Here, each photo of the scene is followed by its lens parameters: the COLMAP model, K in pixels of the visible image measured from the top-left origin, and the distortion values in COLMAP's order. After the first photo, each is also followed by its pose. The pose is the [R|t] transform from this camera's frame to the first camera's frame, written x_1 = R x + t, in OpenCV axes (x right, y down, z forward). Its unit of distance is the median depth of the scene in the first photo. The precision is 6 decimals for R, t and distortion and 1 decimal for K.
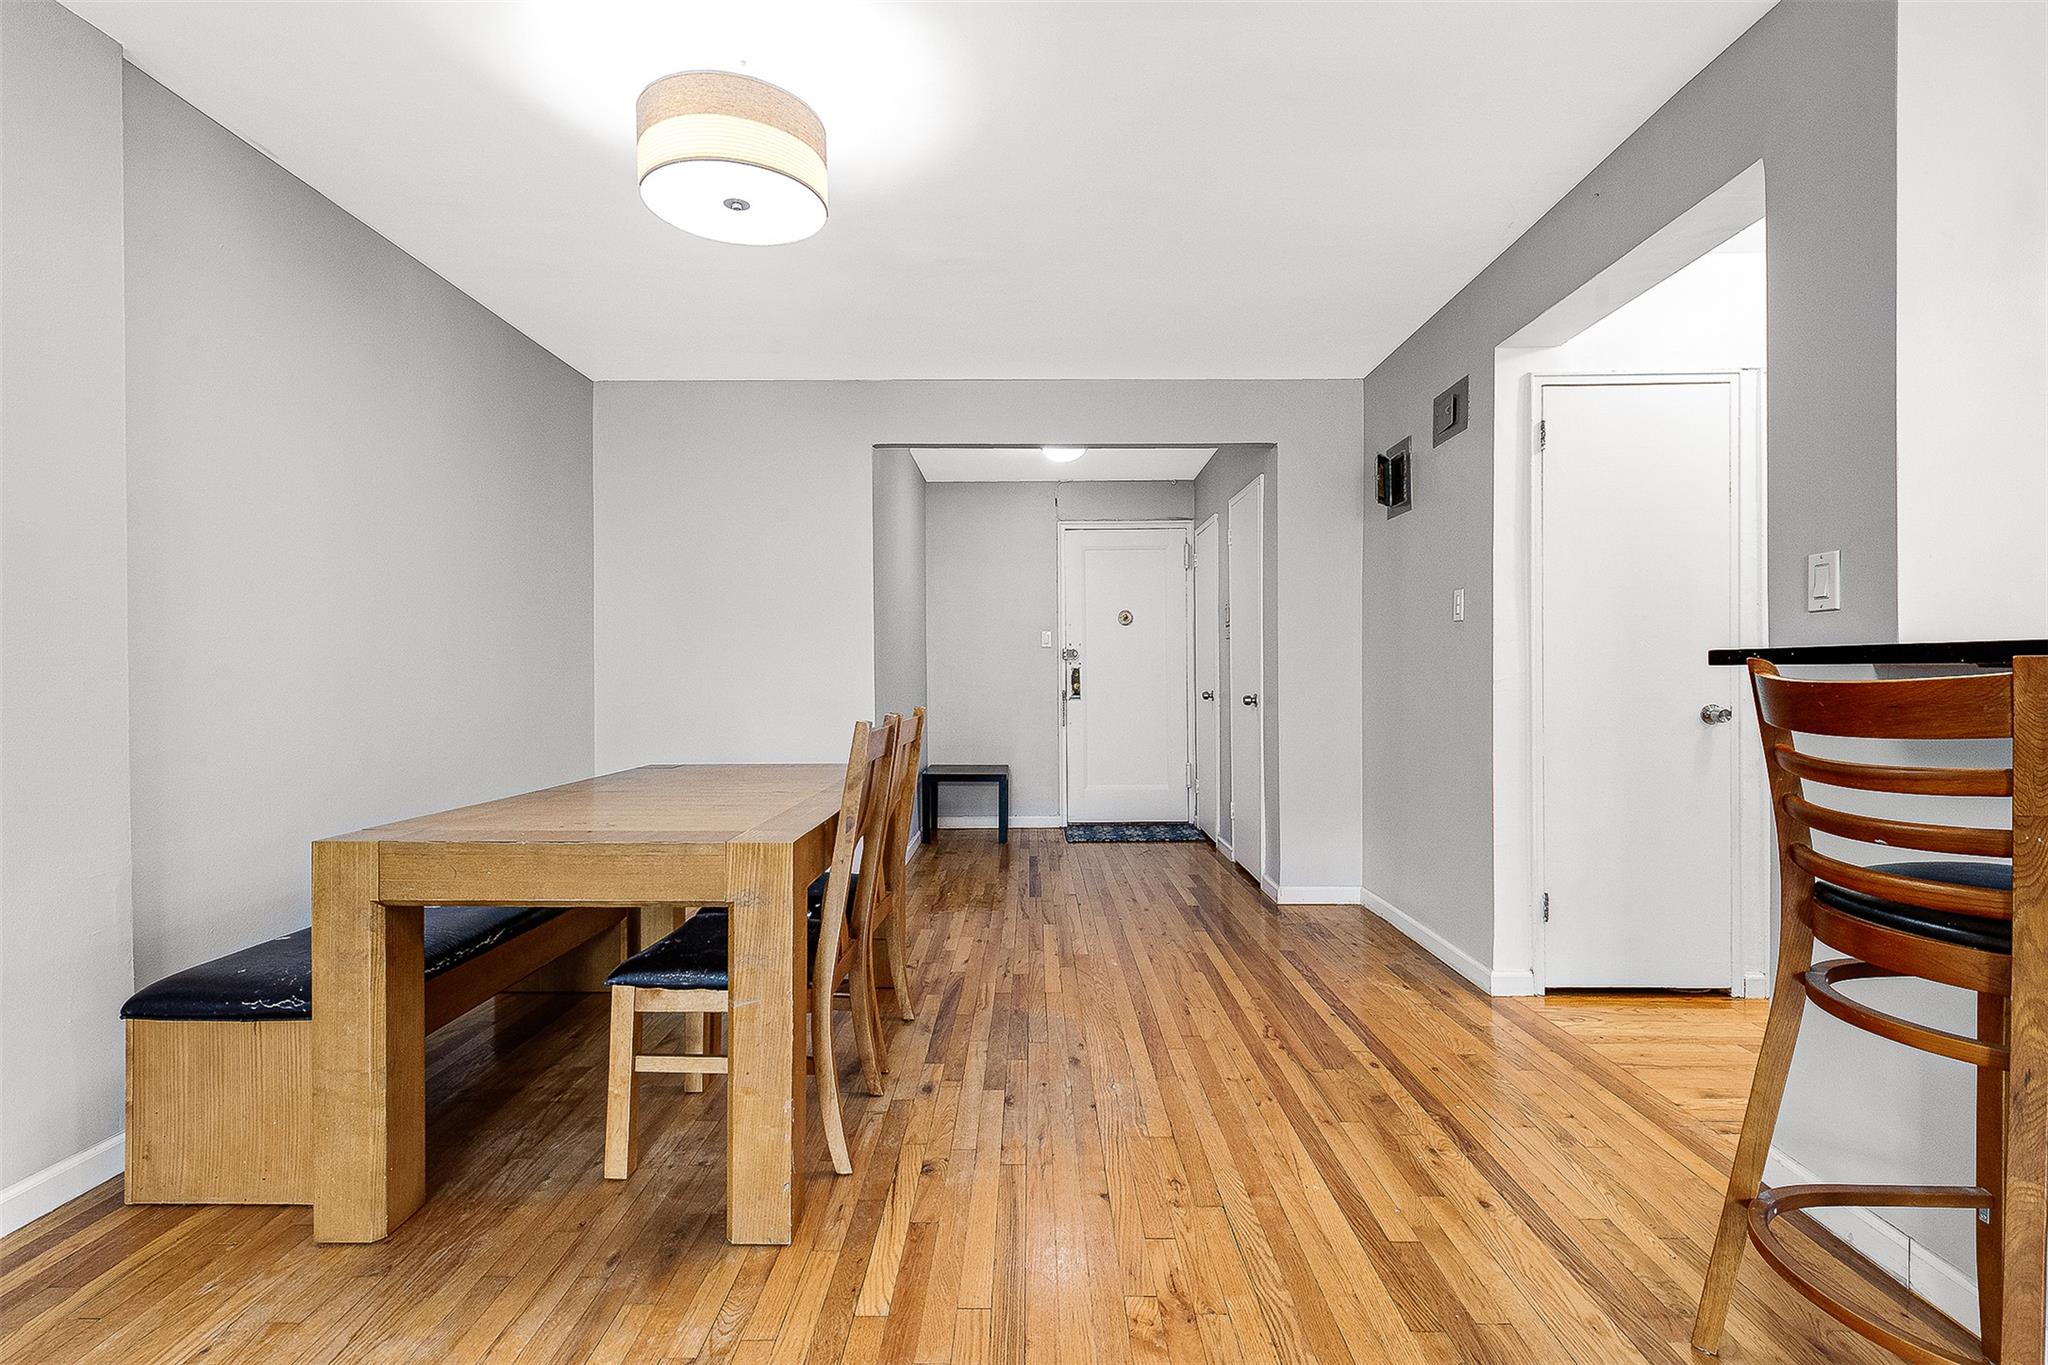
lens RADIAL K [[893.8, 0, 1024.0], [0, 893.8, 682.5], [0, 0, 1]] dist [0.014762, -0.006886]
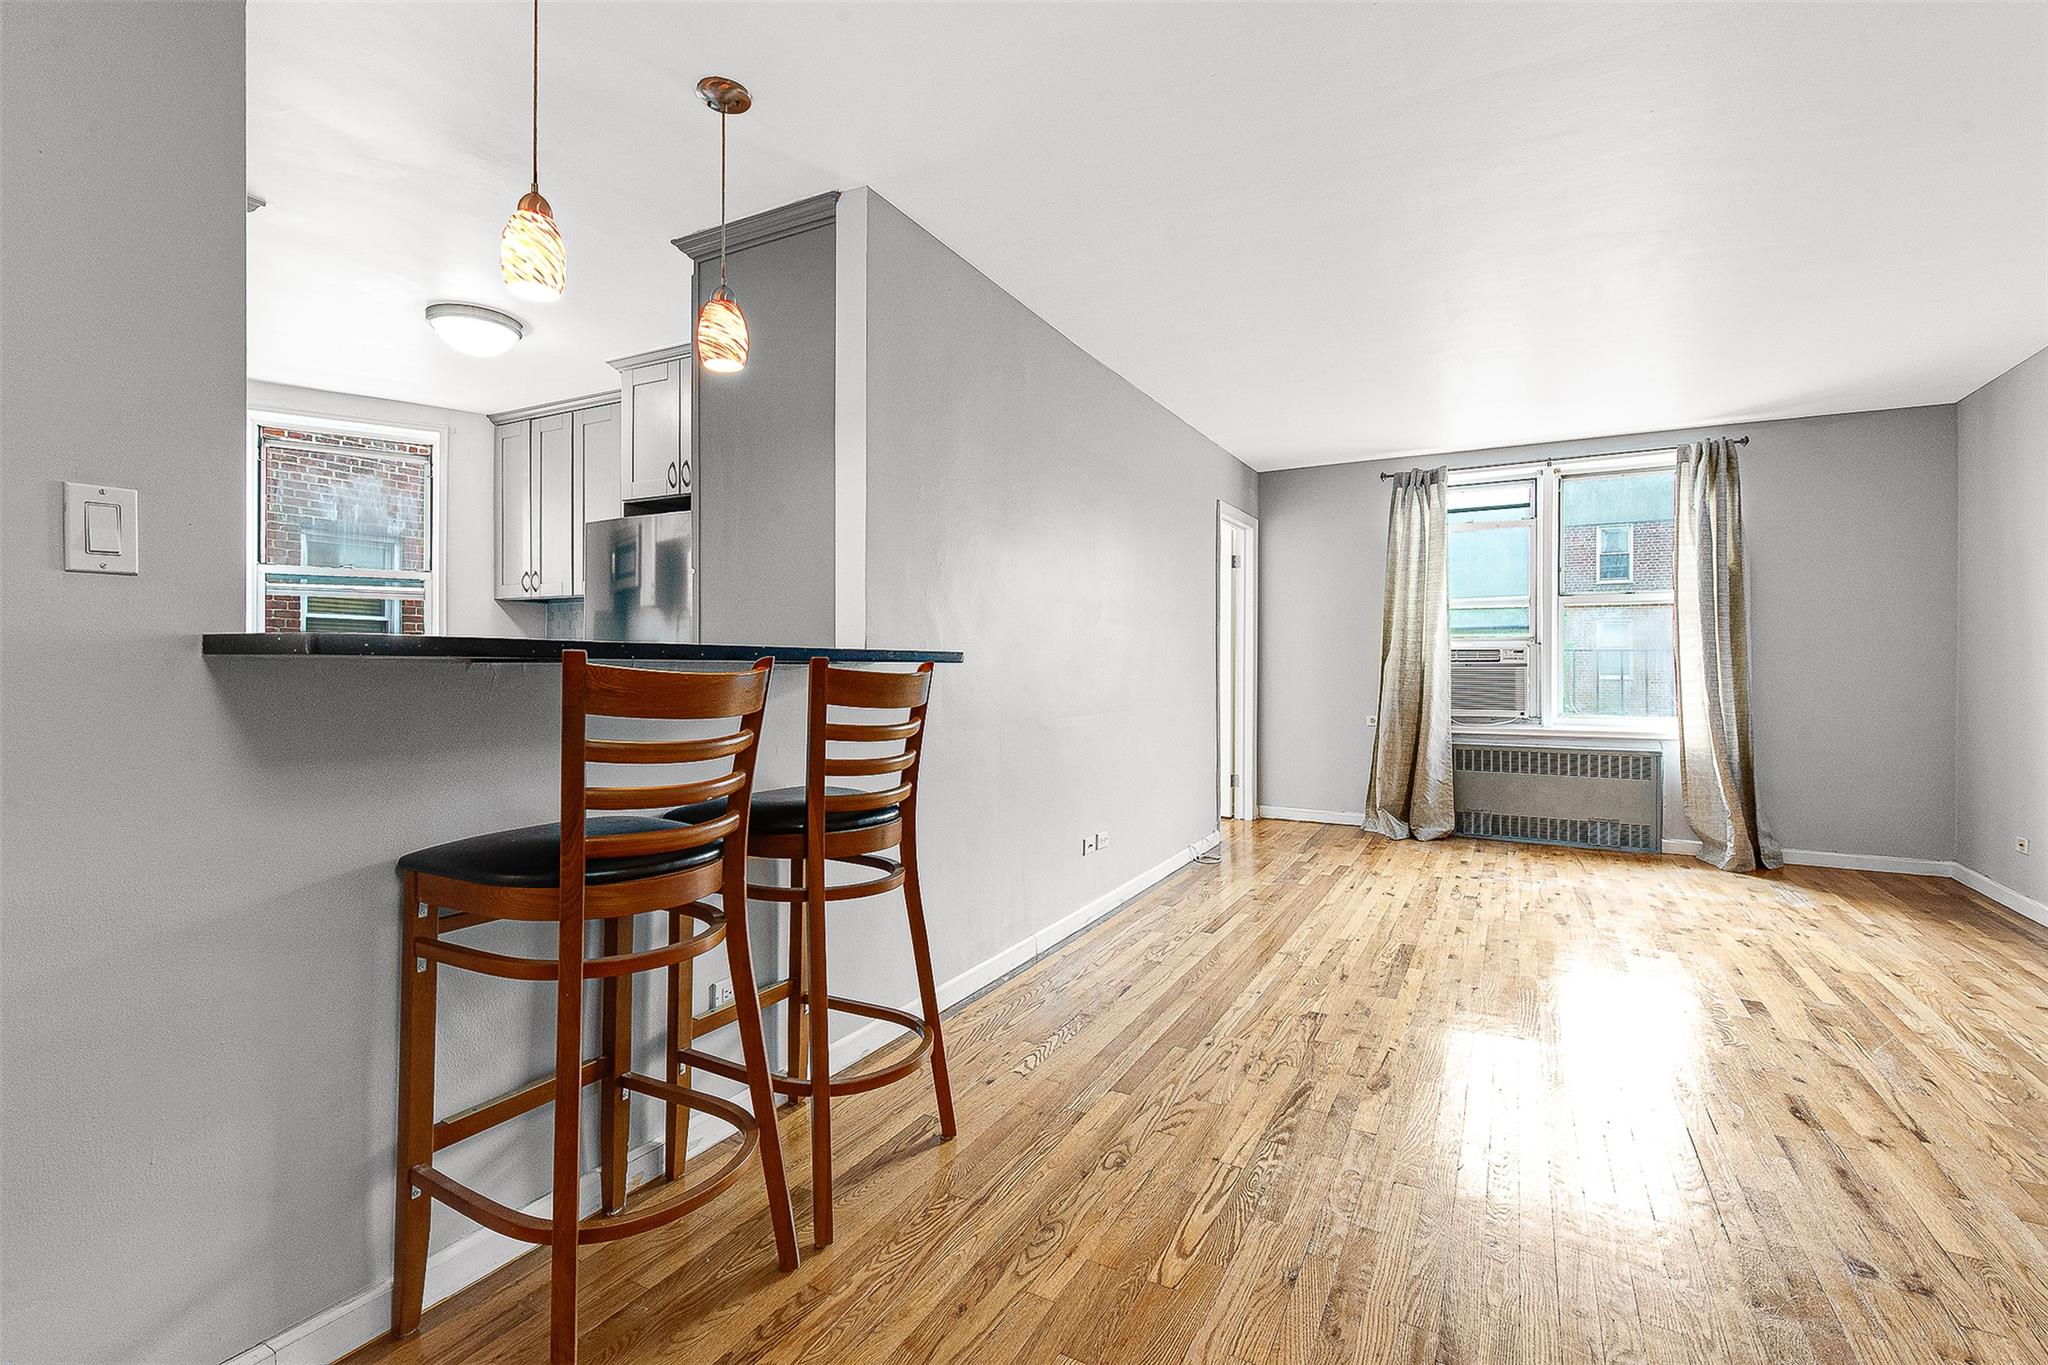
lens RADIAL K [[876.3, 0, 1016.7], [0, 876.3, 667.4], [0, 0, 1]] dist [0.003664, -0.003412]
pose [[-0.869430, 0.002663, 0.494049, -0.029127], [0.004373, 0.999988, 0.002306, -0.004100], [-0.494037, 0.004165, -0.869431, 1.116089]]
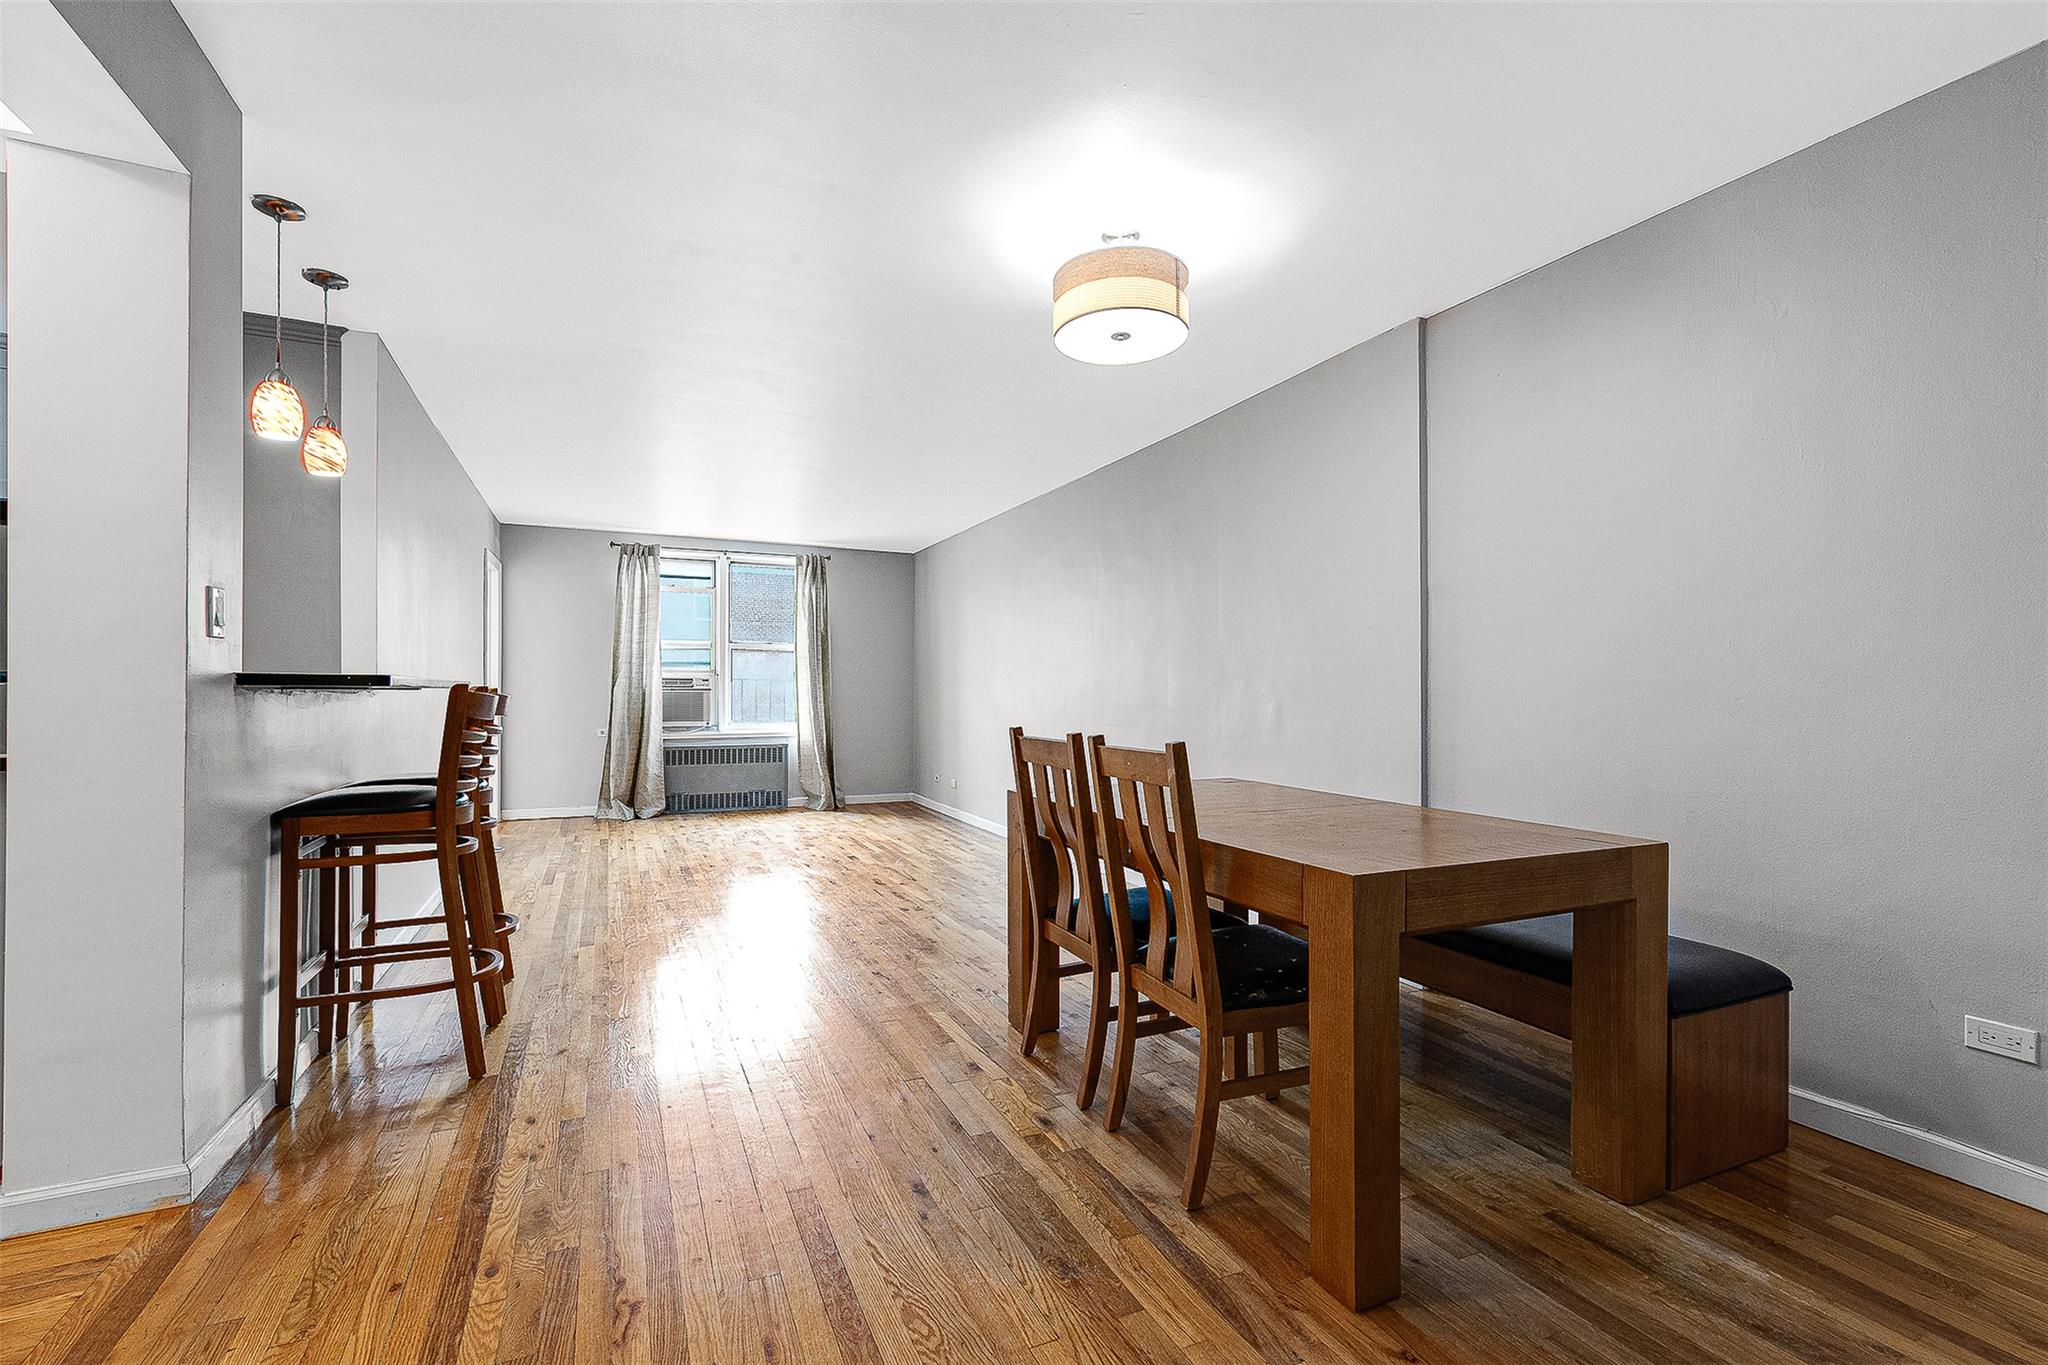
lens RADIAL K [[893.8, 0, 1024.0], [0, 893.8, 682.5], [0, 0, 1]] dist [0.014762, -0.006886]
pose [[-0.903883, -0.002099, -0.427775, 0.385232], [-0.000285, 0.999991, -0.004305, -0.012943], [0.427780, -0.003769, -0.903875, 2.202581]]
